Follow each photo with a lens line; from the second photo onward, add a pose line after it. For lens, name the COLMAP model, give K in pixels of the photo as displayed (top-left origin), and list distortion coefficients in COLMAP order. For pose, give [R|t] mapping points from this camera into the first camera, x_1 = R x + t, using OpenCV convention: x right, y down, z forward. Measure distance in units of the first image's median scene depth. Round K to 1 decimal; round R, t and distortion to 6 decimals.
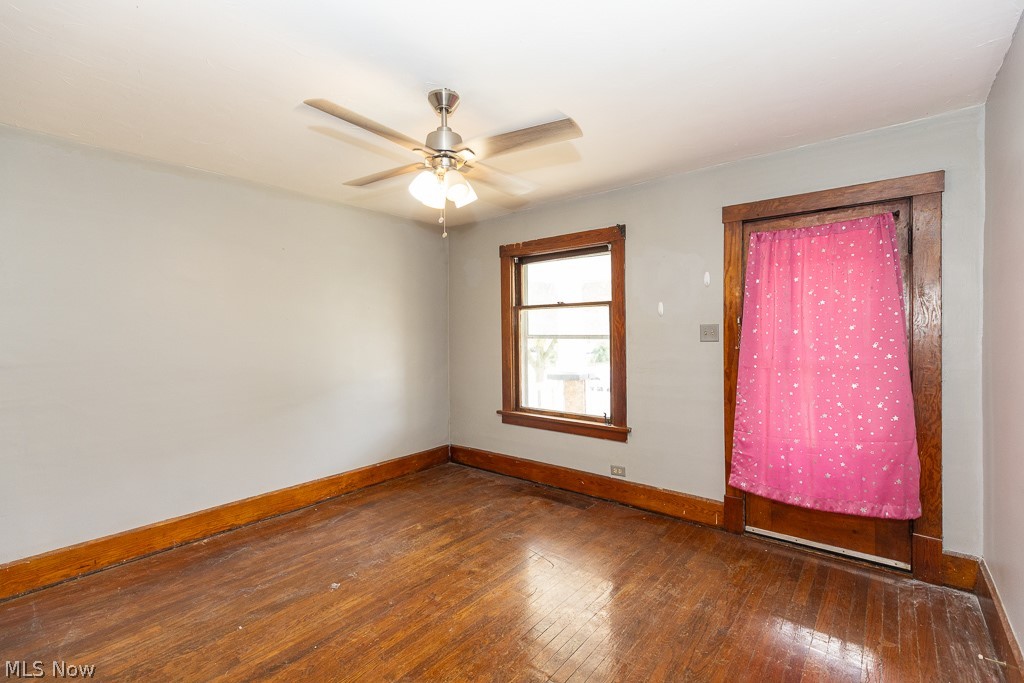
lens RADIAL K [[451.8, 0, 512.0], [0, 451.8, 341.5], [0, 0, 1]] dist [-0.000242, -0.000073]
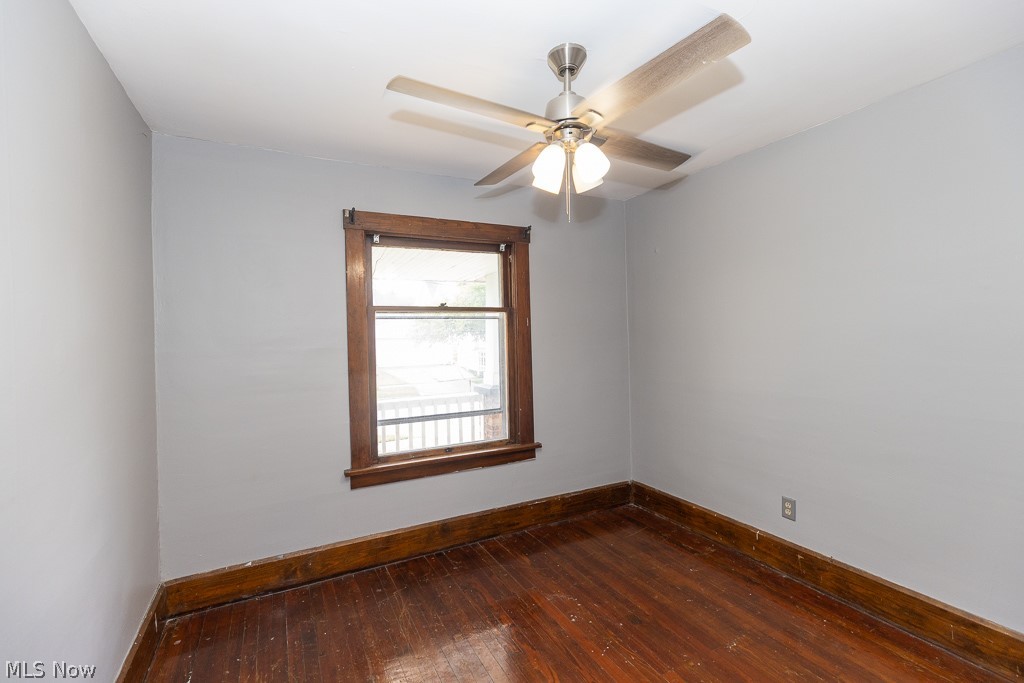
lens RADIAL K [[471.2, 0, 512.0], [0, 471.2, 341.5], [0, 0, 1]] dist [-0.000169, -0.000010]
pose [[0.383398, -0.010422, 0.923525, -0.589701], [0.034294, 0.999407, -0.002959, -0.018371], [-0.922946, 0.032806, 0.383528, 0.582526]]
